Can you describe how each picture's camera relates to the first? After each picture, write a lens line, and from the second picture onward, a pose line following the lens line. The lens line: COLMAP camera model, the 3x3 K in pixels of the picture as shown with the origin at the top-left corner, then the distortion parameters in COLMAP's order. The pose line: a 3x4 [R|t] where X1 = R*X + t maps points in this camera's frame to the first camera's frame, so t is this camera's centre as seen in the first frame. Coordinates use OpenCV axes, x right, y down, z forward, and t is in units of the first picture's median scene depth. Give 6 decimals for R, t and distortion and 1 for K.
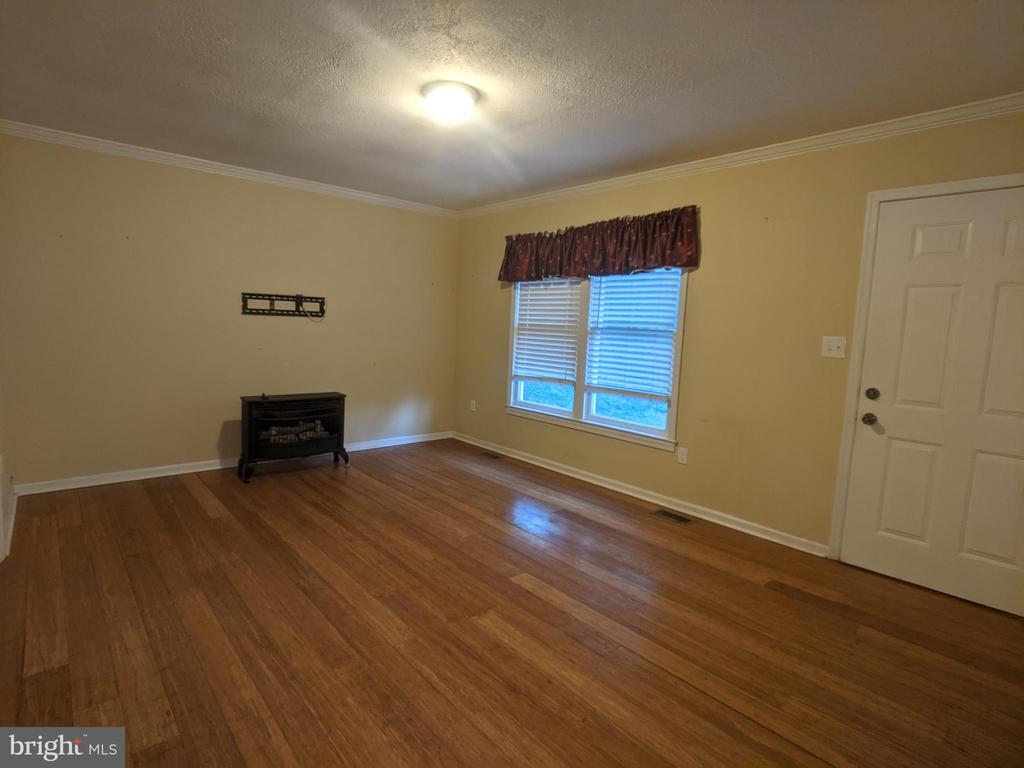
lens RADIAL K [[528.5, 0, 509.8], [0, 528.5, 385.5], [0, 0, 1]] dist [-0.012129, 0.000229]
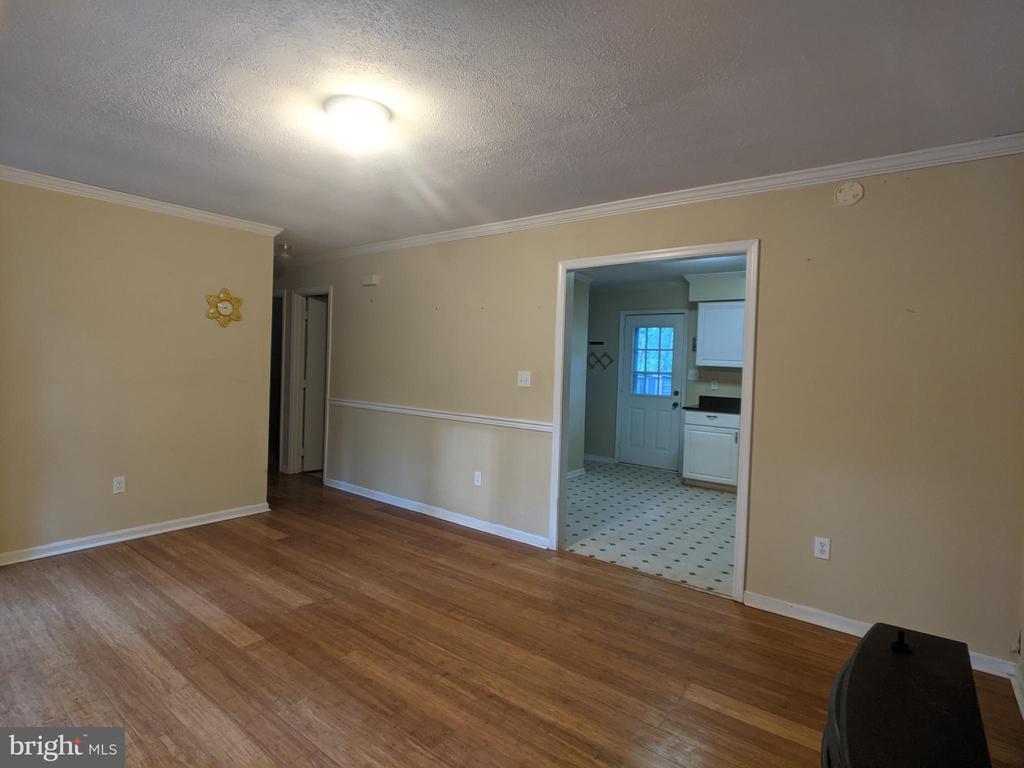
lens RADIAL K [[532.8, 0, 505.8], [0, 532.8, 365.8], [0, 0, 1]] dist [-0.015740, 0.000354]
pose [[-0.980205, -0.069705, -0.185310, -0.143061], [-0.092725, 0.988602, 0.118606, -0.173885], [0.174931, 0.133441, -0.975496, 1.284078]]
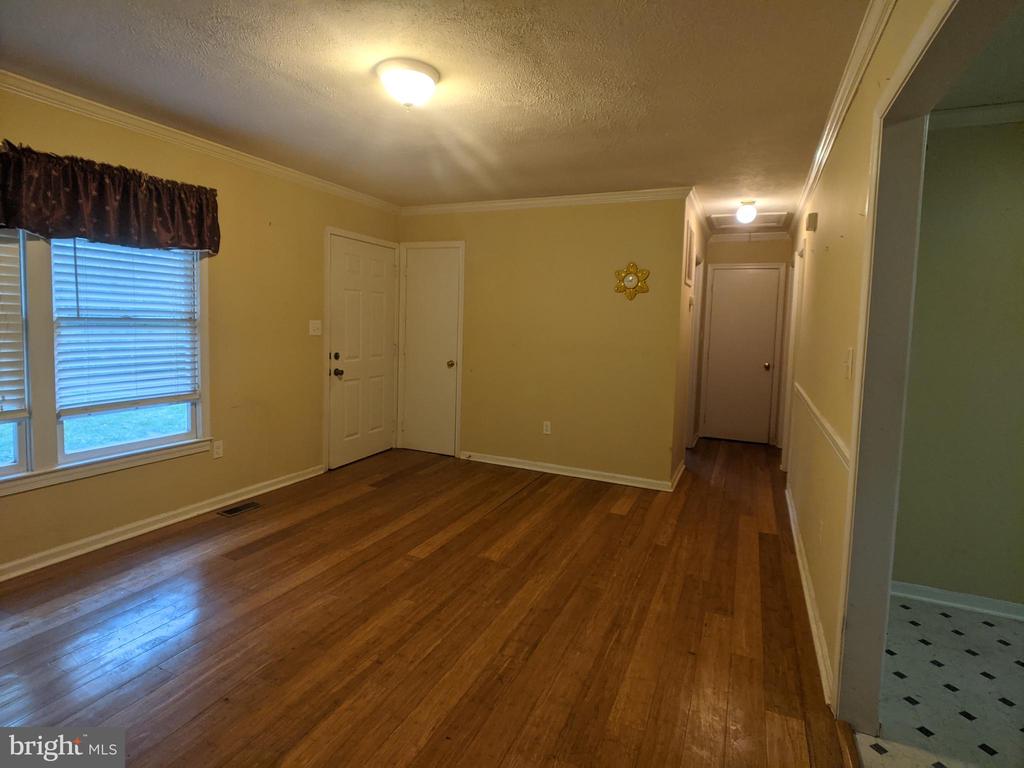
lens RADIAL K [[532.8, 0, 505.8], [0, 532.8, 365.8], [0, 0, 1]] dist [-0.015740, 0.000354]
pose [[-0.401226, -0.128334, 0.906944, -0.683166], [0.061019, 0.984192, 0.166259, -0.134605], [-0.913944, 0.122048, -0.387053, 0.816595]]
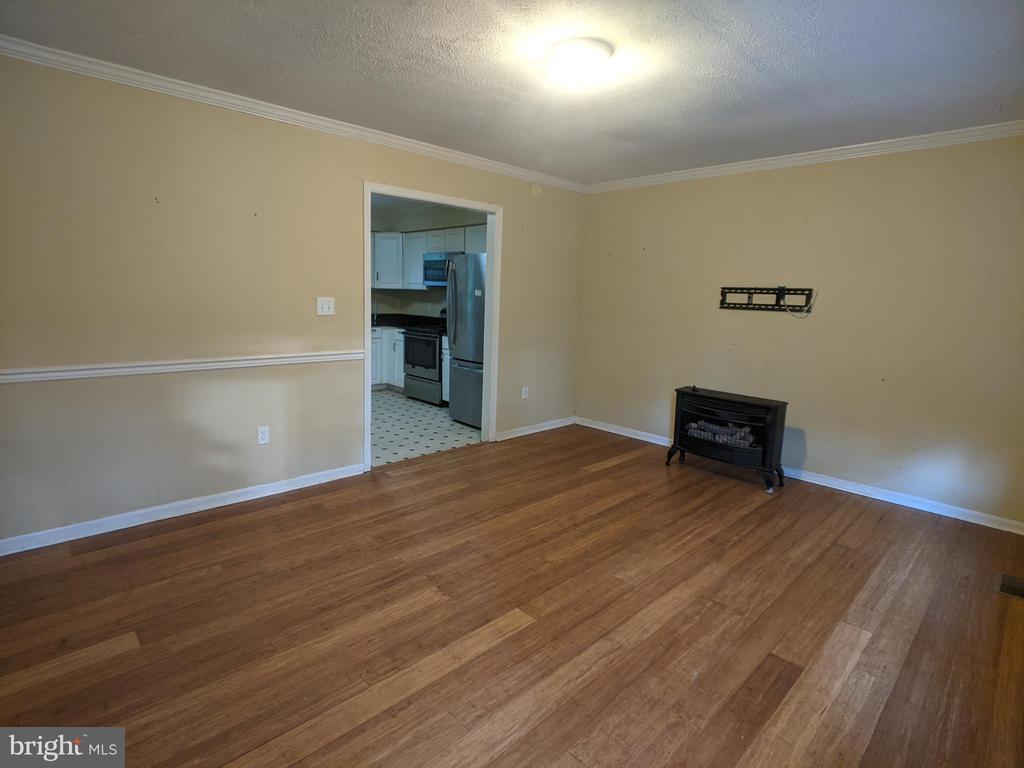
lens RADIAL K [[532.8, 0, 505.8], [0, 532.8, 365.8], [0, 0, 1]] dist [-0.015740, 0.000354]
pose [[0.039660, 0.096080, -0.994583, 0.540185], [-0.147849, 0.984974, 0.089256, -0.060464], [0.988214, 0.143508, 0.053269, 0.588962]]
